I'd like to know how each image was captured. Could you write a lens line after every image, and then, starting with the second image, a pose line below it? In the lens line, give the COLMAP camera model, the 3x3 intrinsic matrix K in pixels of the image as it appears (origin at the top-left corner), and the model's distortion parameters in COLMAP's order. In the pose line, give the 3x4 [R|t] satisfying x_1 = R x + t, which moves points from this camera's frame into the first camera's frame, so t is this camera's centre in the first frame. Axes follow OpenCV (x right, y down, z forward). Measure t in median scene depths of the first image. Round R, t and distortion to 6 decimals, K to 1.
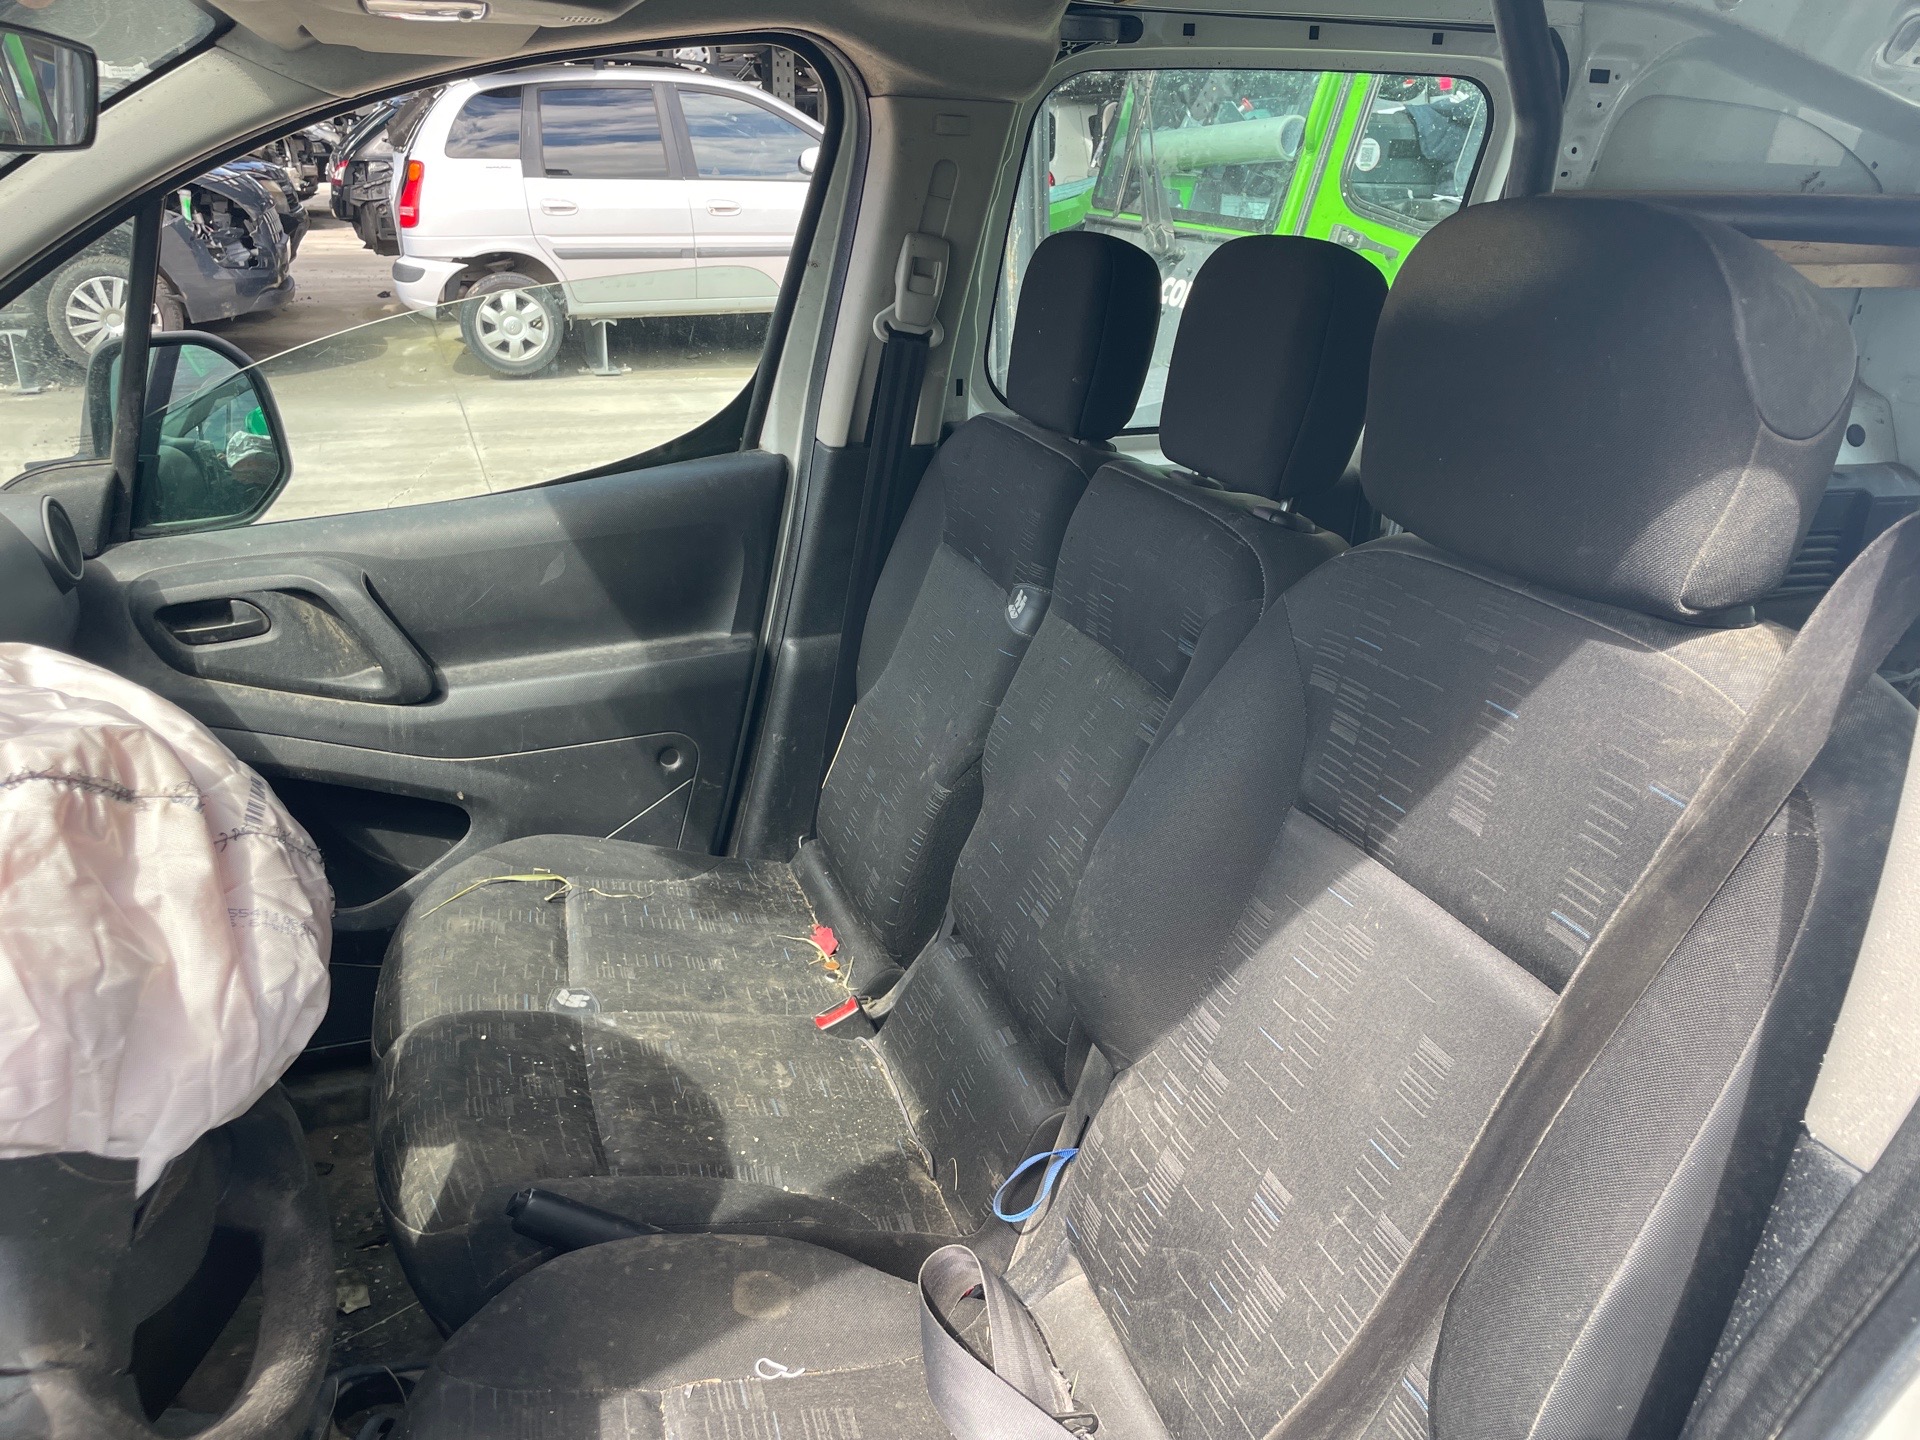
lens RADIAL K [[1455.0, 0, 987.7], [0, 1455.0, 729.9], [0, 0, 1]] dist [0.079632, -0.101500]
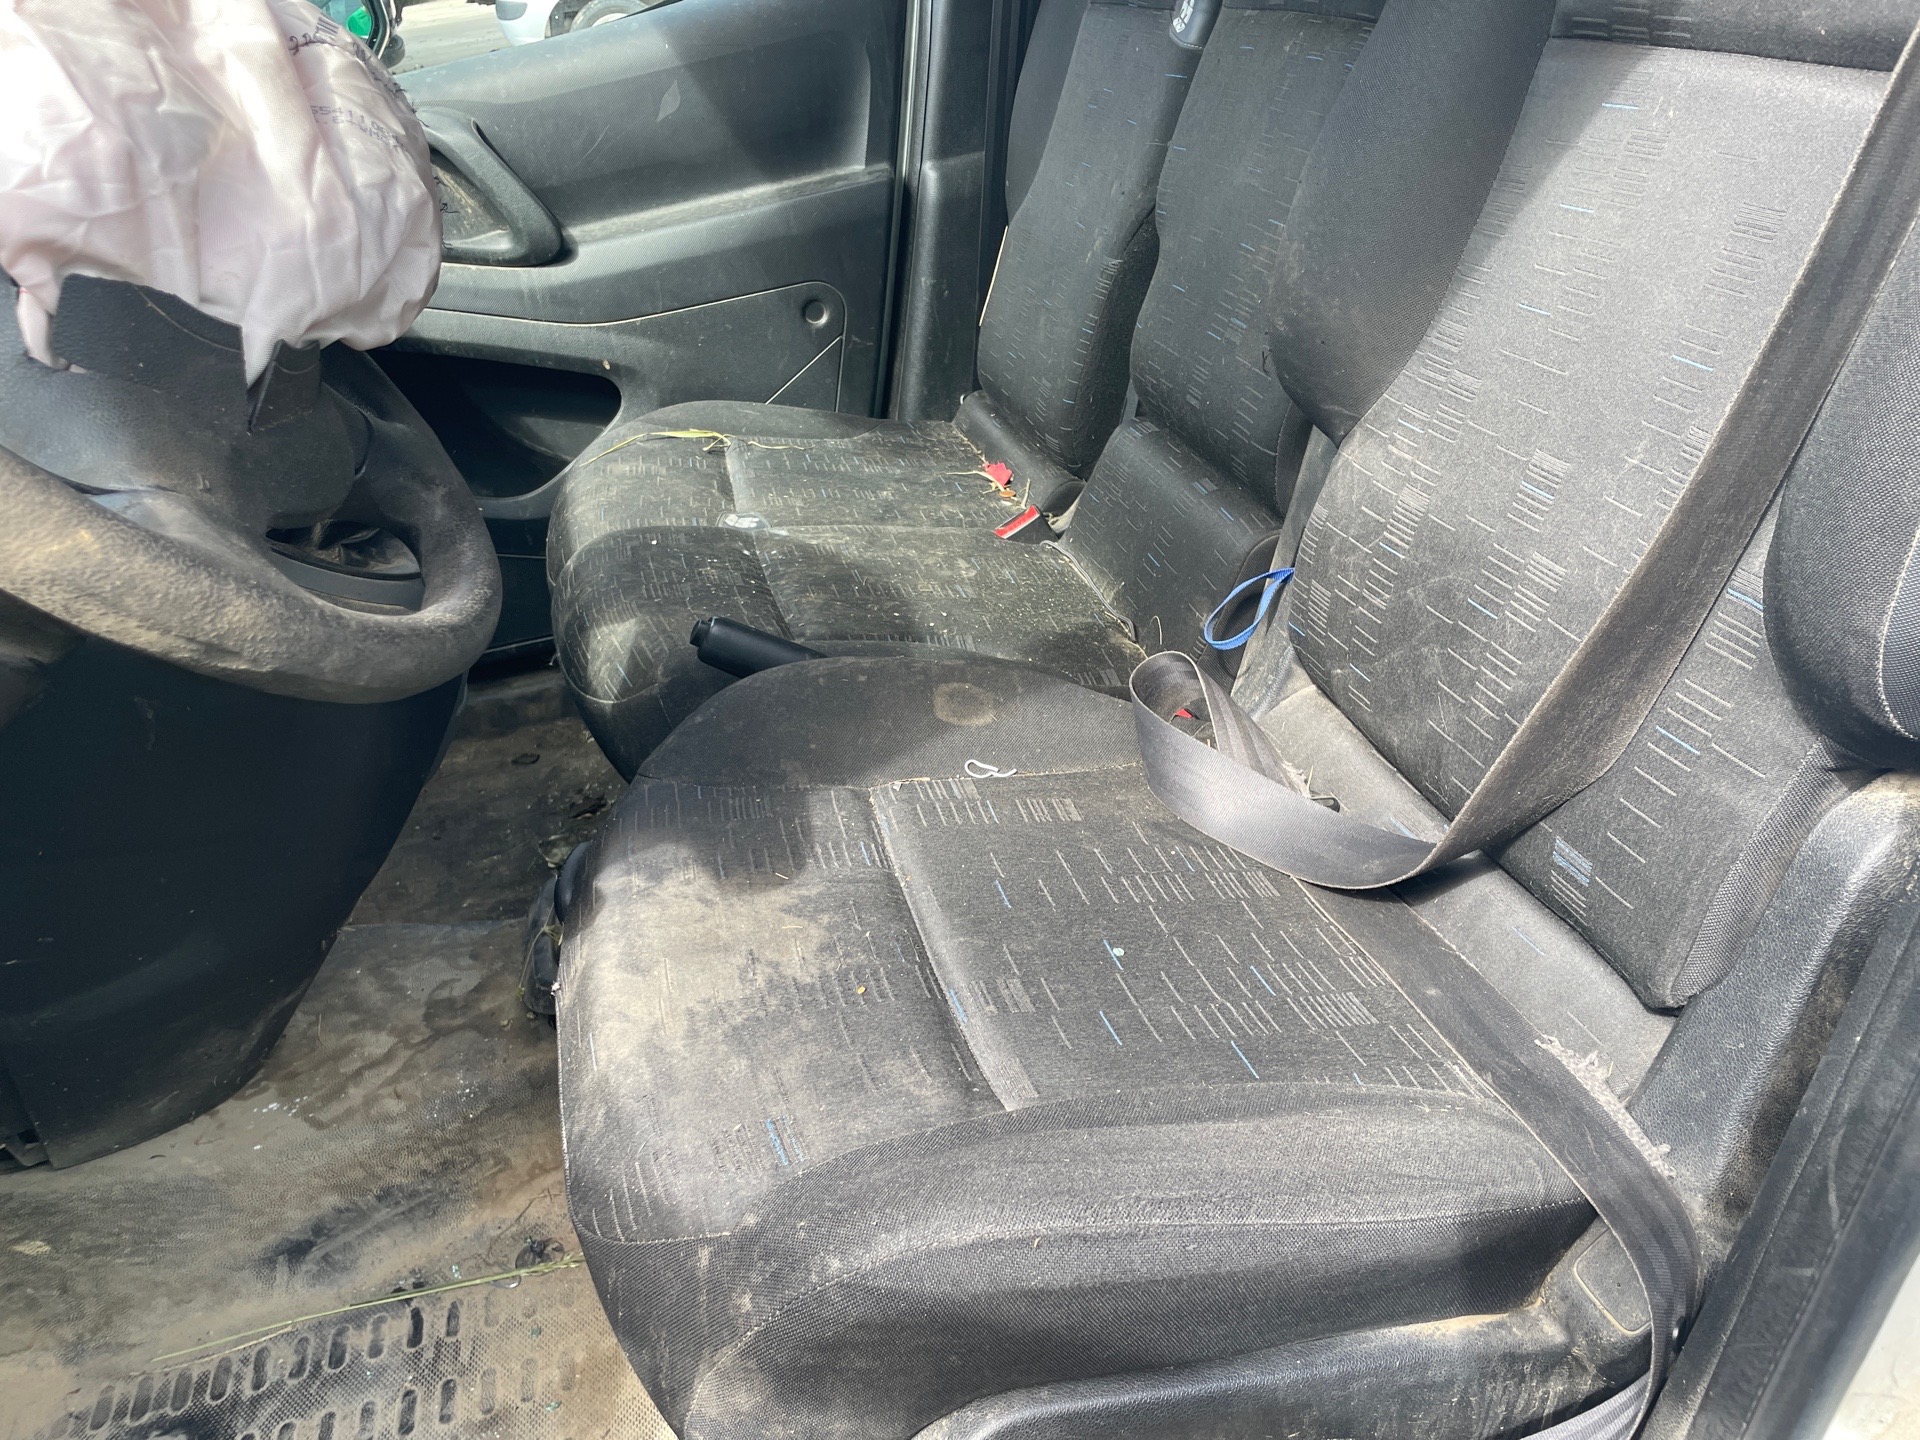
lens RADIAL K [[1455.0, 0, 978.4], [0, 1455.0, 739.2], [0, 0, 1]] dist [0.079632, -0.101500]
pose [[0.989073, -0.073896, -0.127569, -0.020897], [0.093696, 0.983153, 0.156943, 0.195892], [0.113822, -0.167181, 0.979334, 0.066570]]
